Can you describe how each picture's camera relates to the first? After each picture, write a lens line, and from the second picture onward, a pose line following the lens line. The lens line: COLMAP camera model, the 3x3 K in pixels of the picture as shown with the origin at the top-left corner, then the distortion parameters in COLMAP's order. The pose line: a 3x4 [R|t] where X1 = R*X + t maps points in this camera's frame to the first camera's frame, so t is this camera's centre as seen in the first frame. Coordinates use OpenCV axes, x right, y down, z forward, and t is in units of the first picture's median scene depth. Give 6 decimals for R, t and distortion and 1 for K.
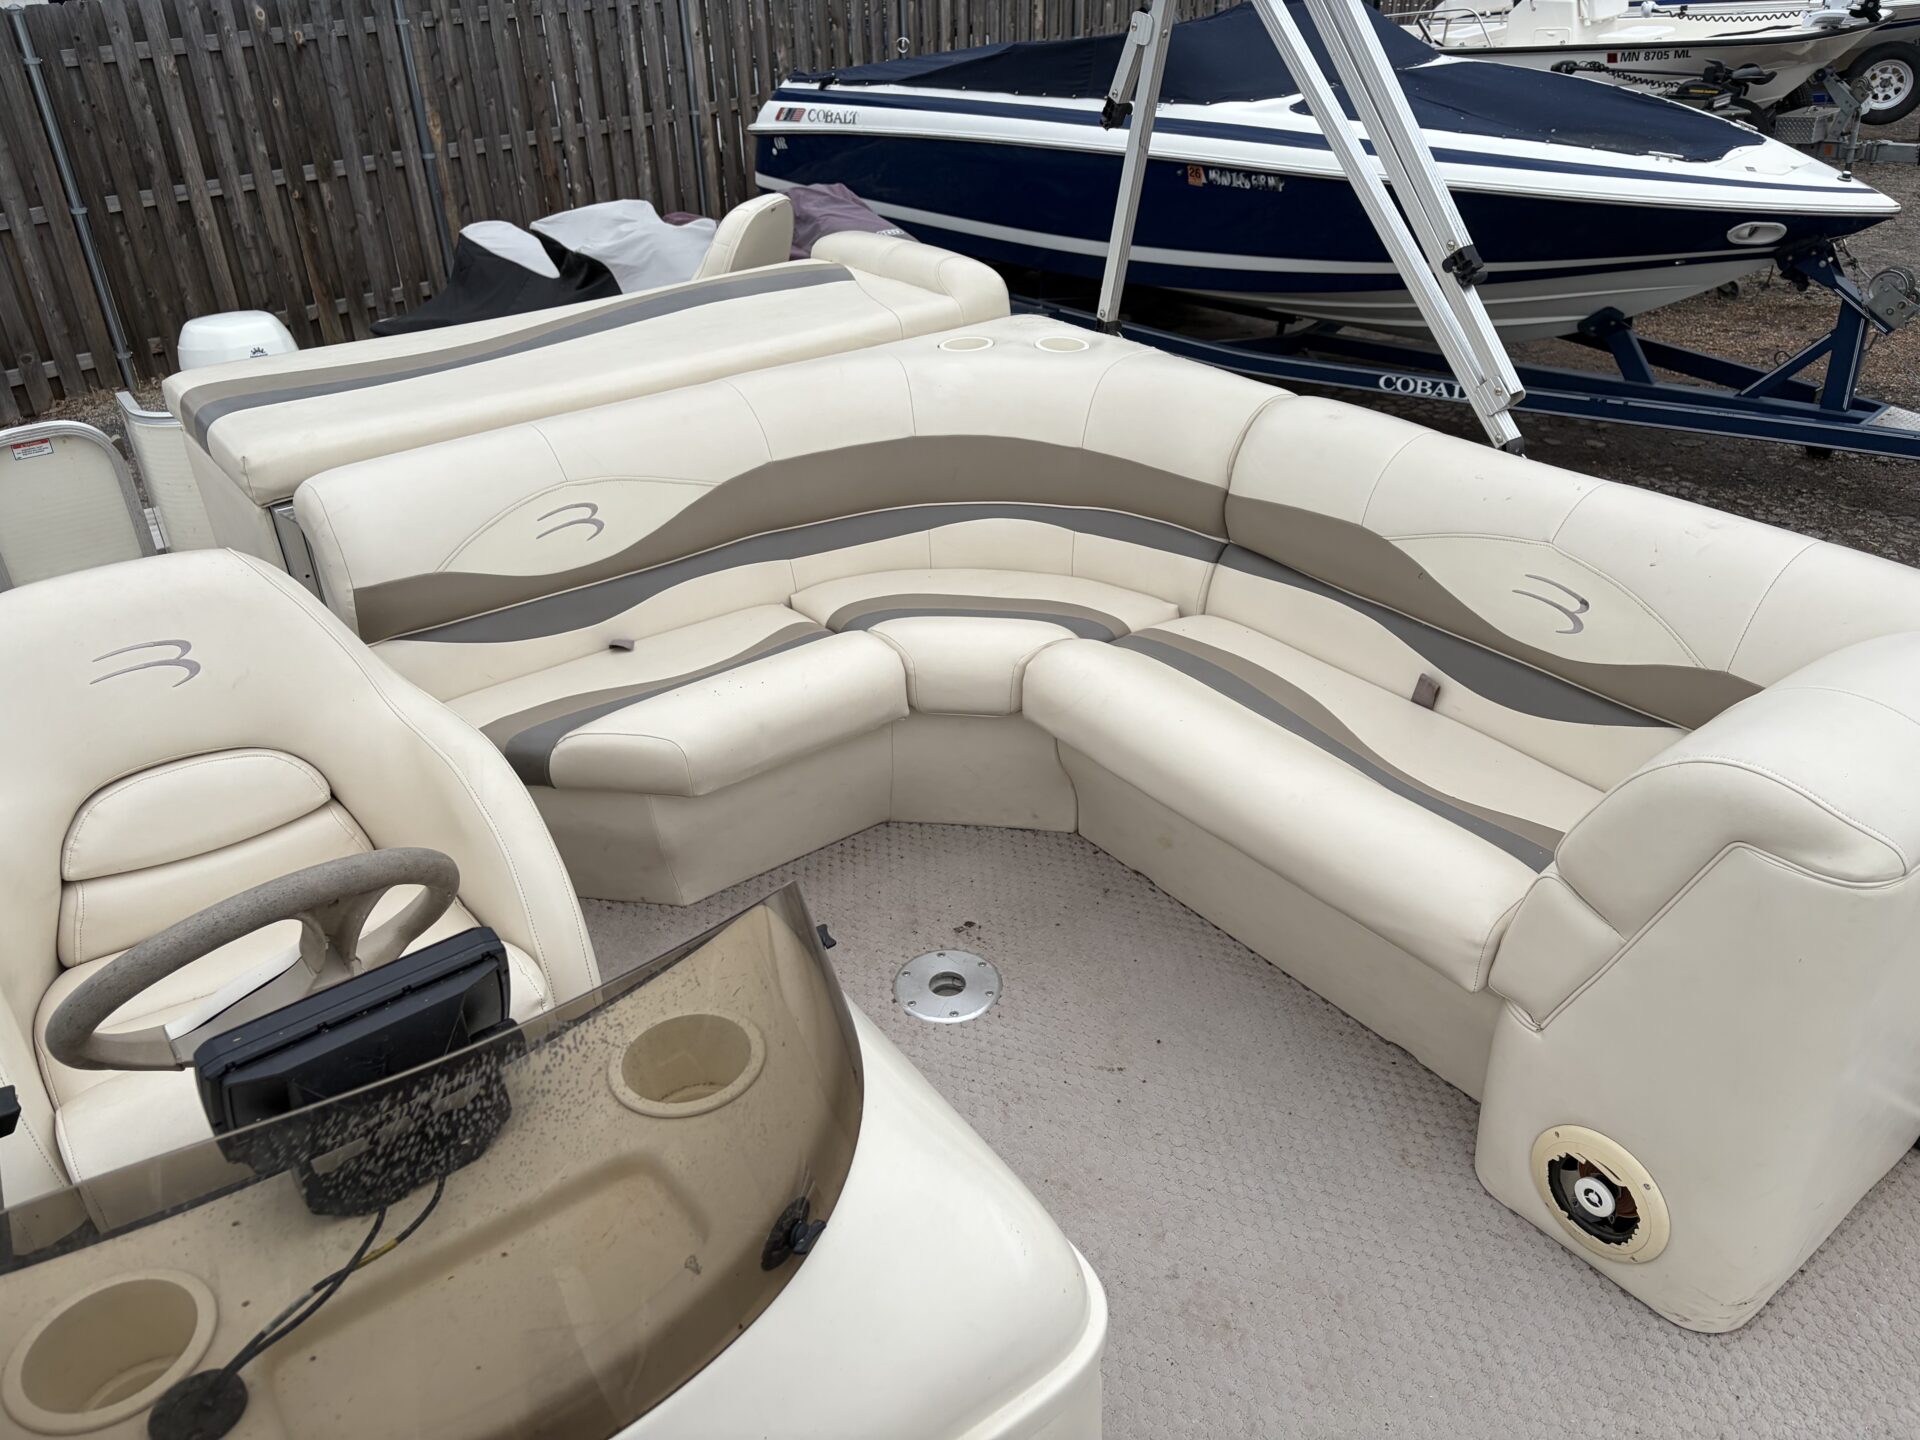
lens RADIAL K [[1452.0, 0, 967.7], [0, 1452.0, 725.9], [0, 0, 1]] dist [0.056830, -0.061031]
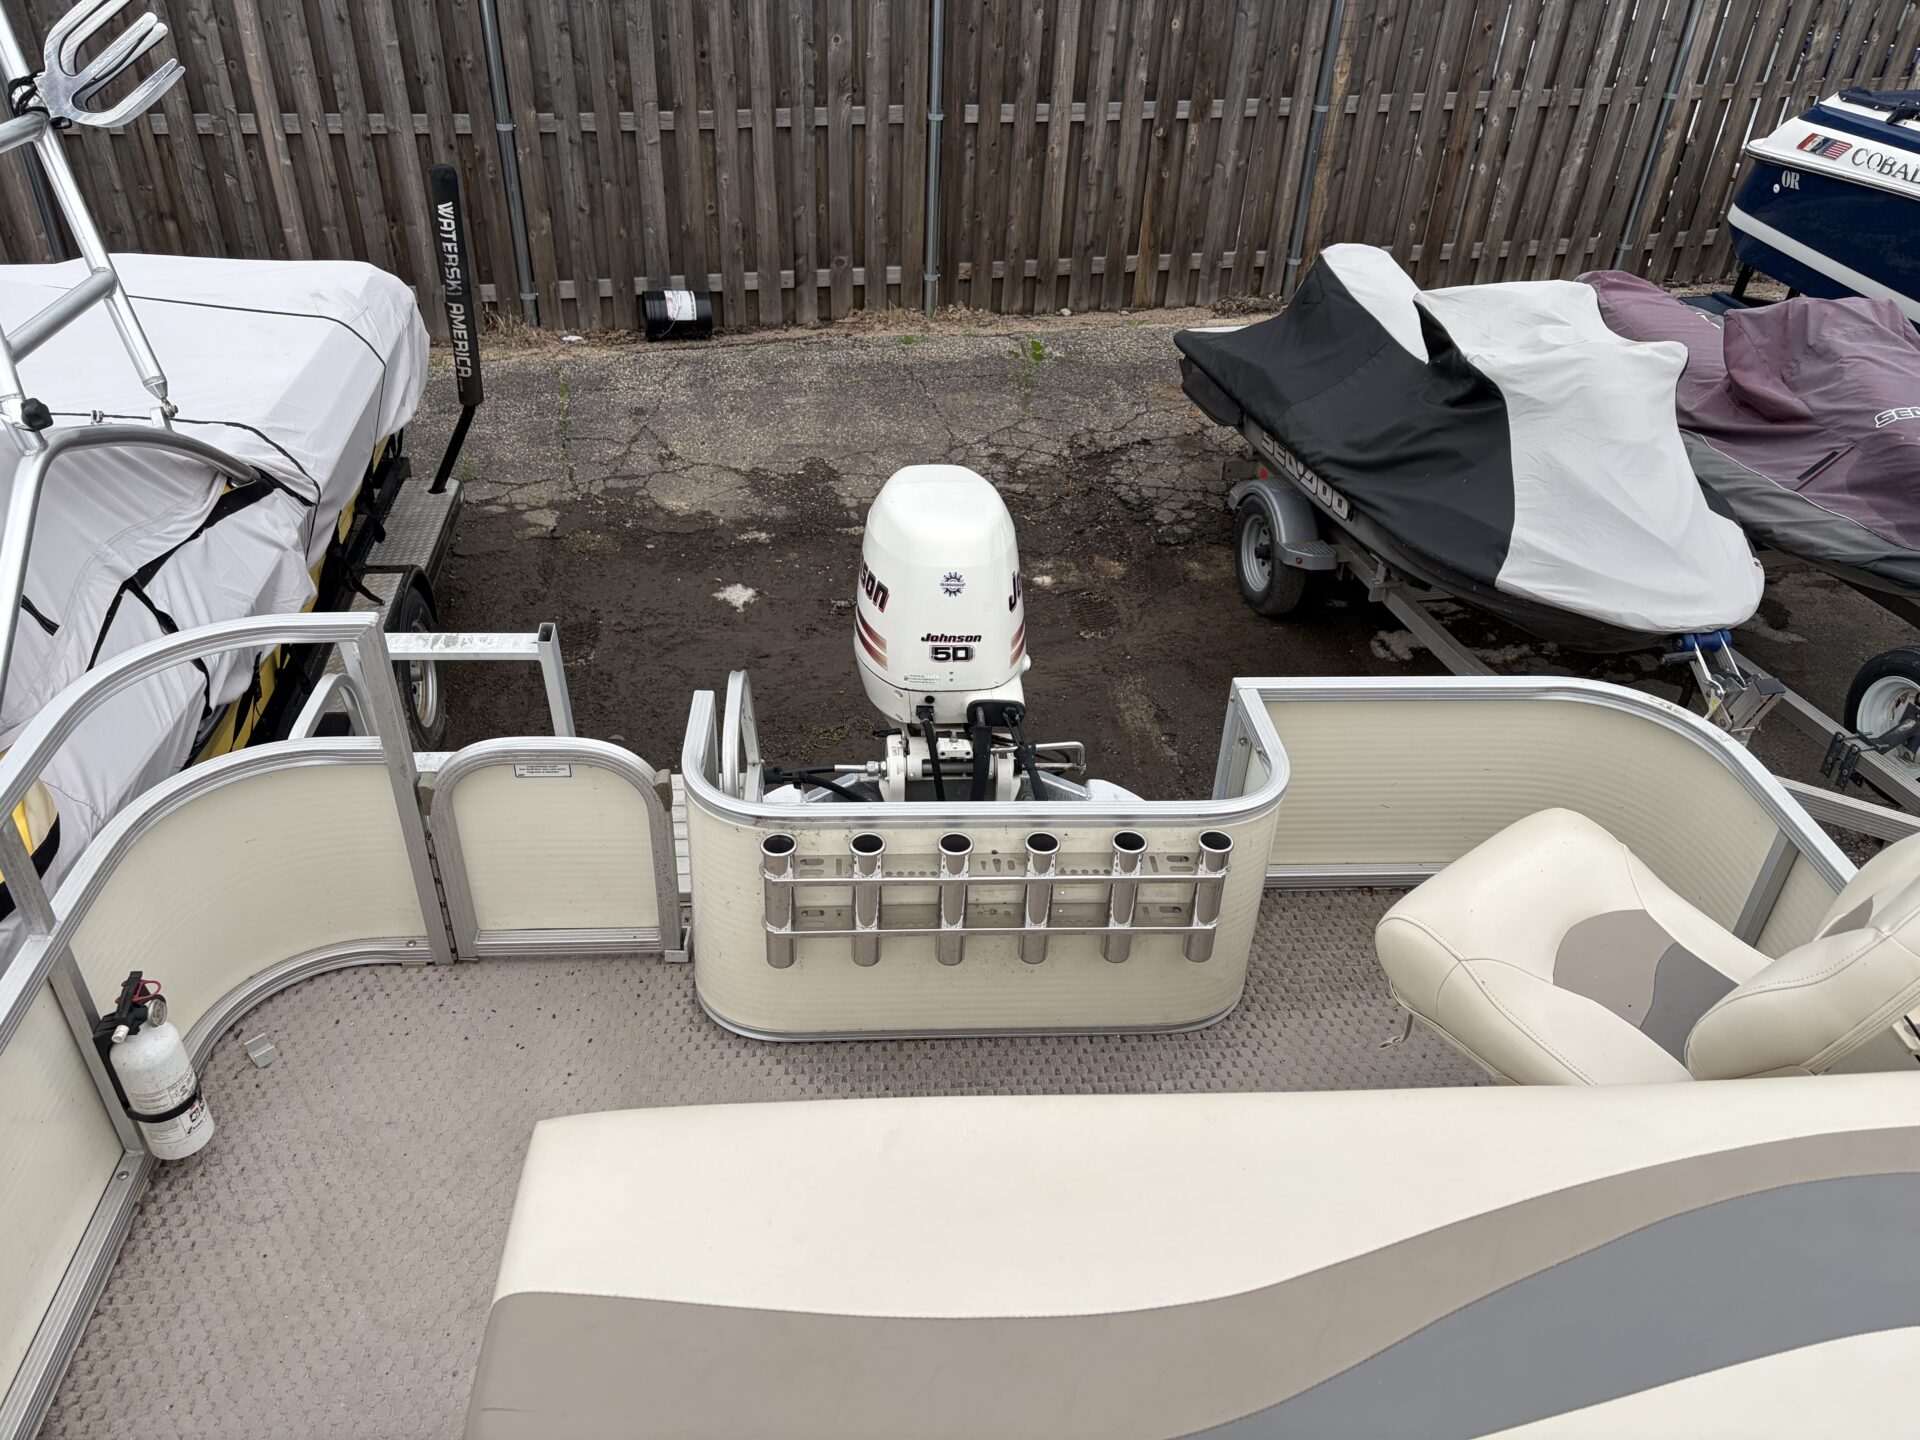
lens RADIAL K [[1452.0, 0, 957.4], [0, 1452.0, 702.7], [0, 0, 1]] dist [0.056830, -0.061031]
pose [[0.840352, 0.350268, -0.413667, -0.083489], [-0.323212, 0.936454, 0.136337, -0.125276], [0.435135, 0.019131, 0.900162, 0.179876]]
